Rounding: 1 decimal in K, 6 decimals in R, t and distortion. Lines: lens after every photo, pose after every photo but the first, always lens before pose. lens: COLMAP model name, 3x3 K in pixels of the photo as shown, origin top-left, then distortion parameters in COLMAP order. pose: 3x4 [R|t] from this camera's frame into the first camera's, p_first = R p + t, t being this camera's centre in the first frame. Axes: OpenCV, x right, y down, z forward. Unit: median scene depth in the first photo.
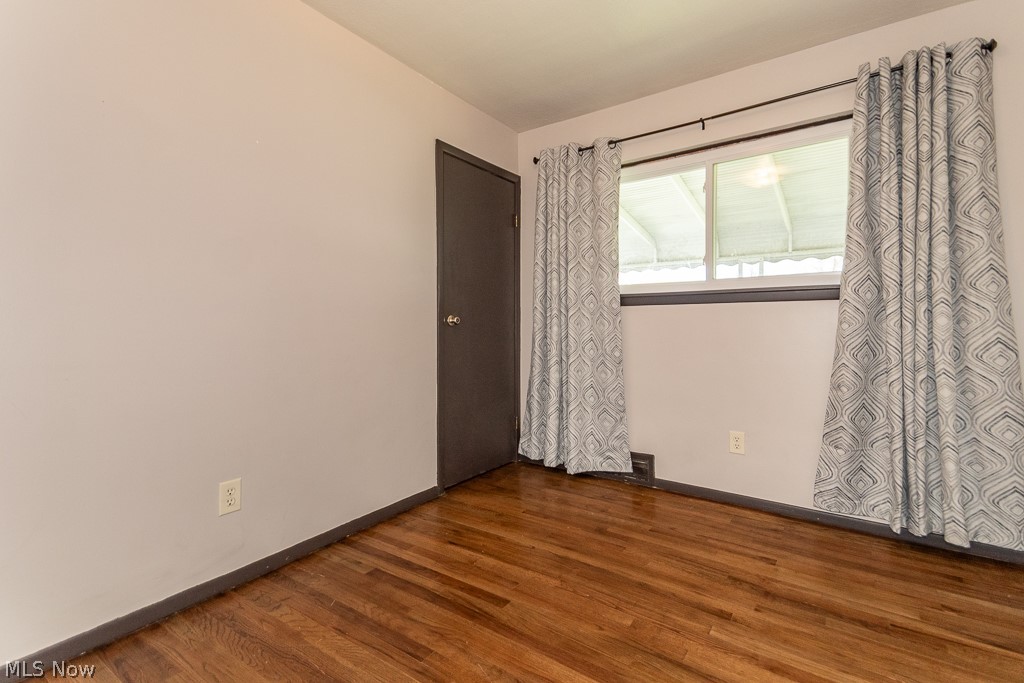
lens RADIAL K [[481.6, 0, 502.3], [0, 481.6, 327.8], [0, 0, 1]] dist [0.051171, -0.026430]
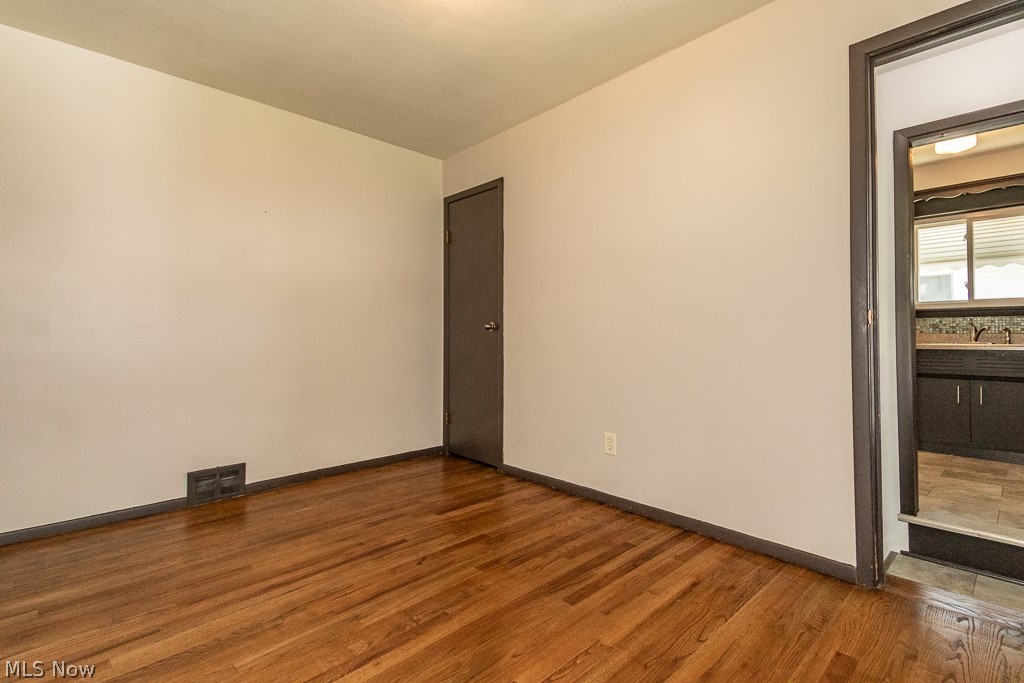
lens RADIAL K [[481.6, 0, 502.3], [0, 481.6, 327.8], [0, 0, 1]] dist [0.051171, -0.026430]
pose [[-0.229344, -0.008743, -0.973306, 0.924774], [-0.005363, 0.999956, -0.007719, 0.010543], [0.973331, 0.003450, -0.229381, 0.996431]]
